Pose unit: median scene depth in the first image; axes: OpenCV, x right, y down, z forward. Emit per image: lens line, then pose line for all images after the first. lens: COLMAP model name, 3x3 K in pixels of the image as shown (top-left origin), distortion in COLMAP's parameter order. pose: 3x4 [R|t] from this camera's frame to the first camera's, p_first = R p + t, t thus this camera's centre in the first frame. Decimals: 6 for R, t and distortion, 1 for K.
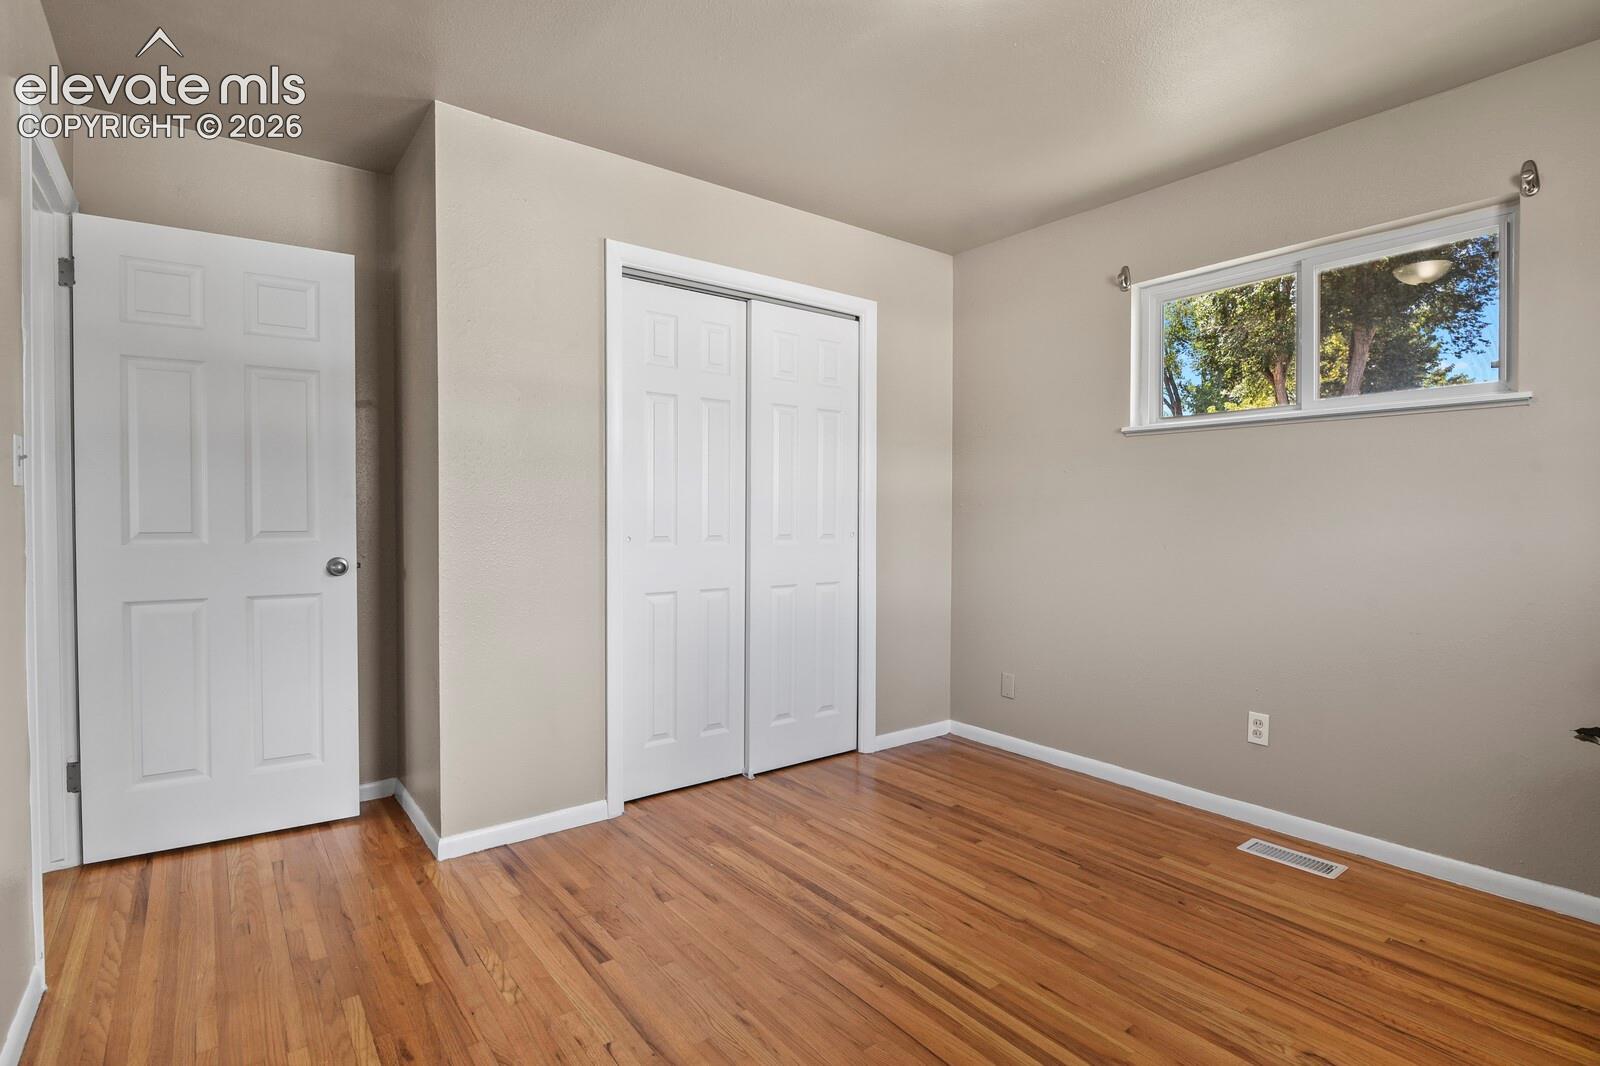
lens RADIAL K [[778.6, 0, 805.6], [0, 778.6, 526.0], [0, 0, 1]] dist [-0.003791, -0.004103]
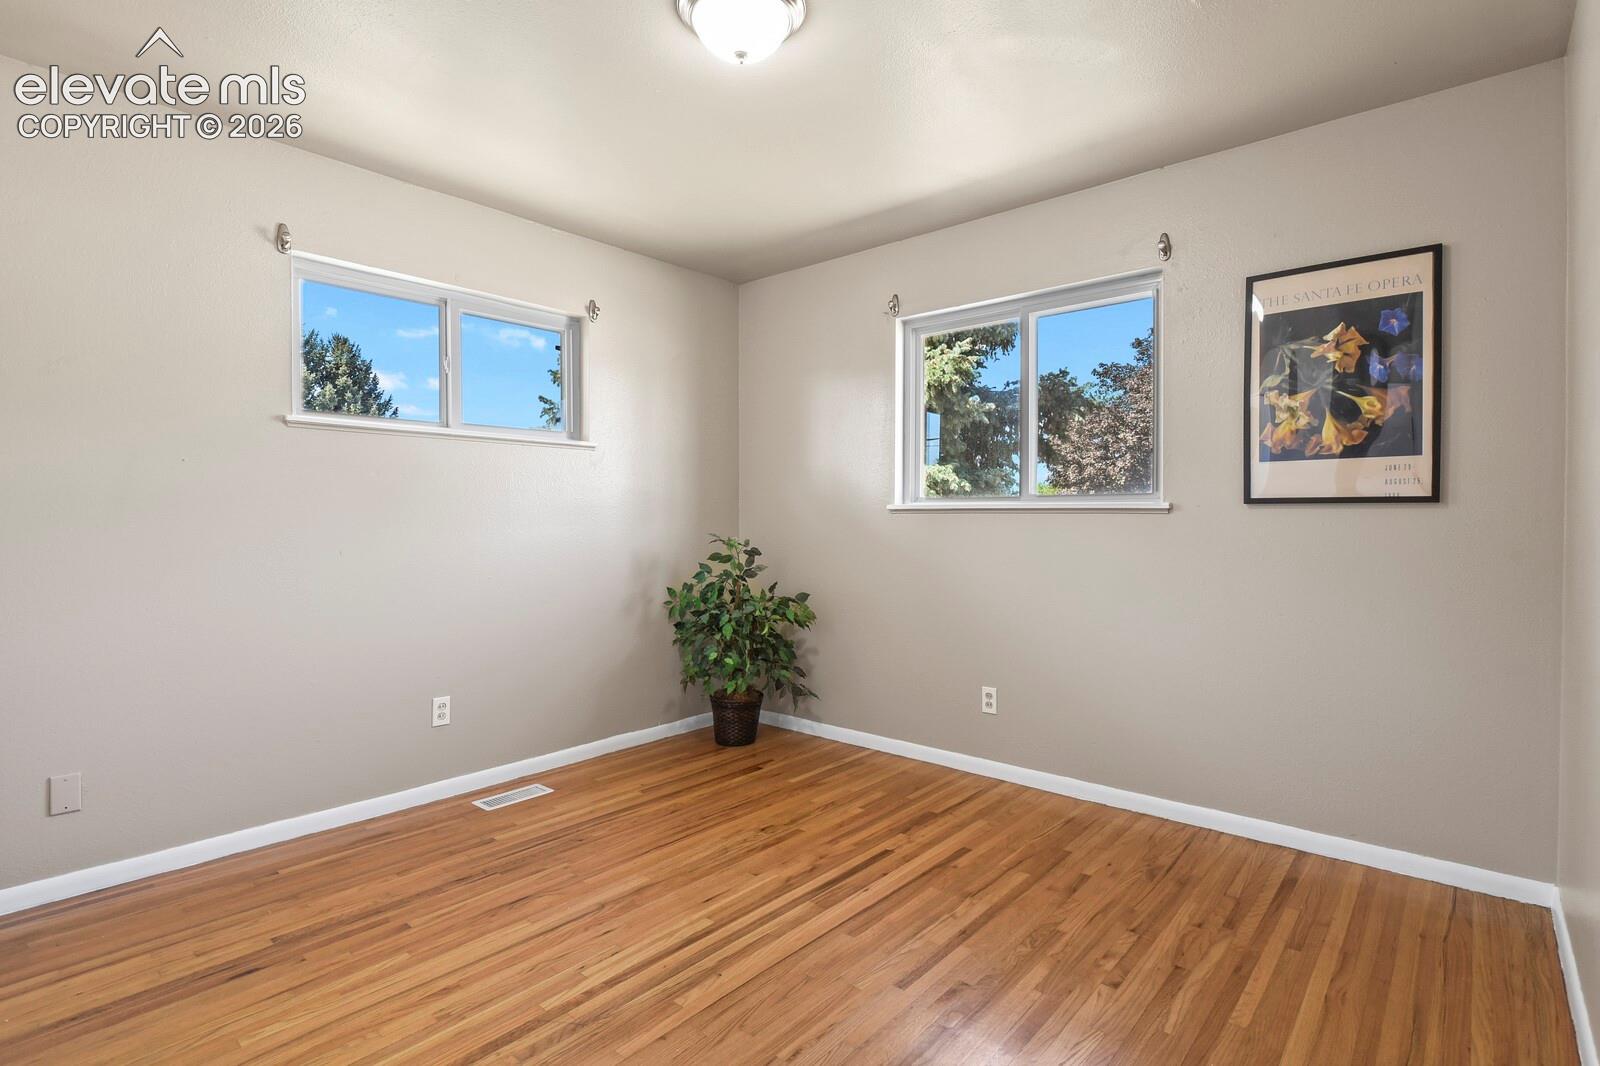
lens RADIAL K [[778.6, 0, 806.0], [0, 778.6, 529.5], [0, 0, 1]] dist [-0.003791, -0.004103]
pose [[-0.200358, -0.016666, 0.979581, -0.676473], [0.015398, 0.999678, 0.020157, -0.015790], [-0.979602, 0.019123, -0.200037, 0.786032]]
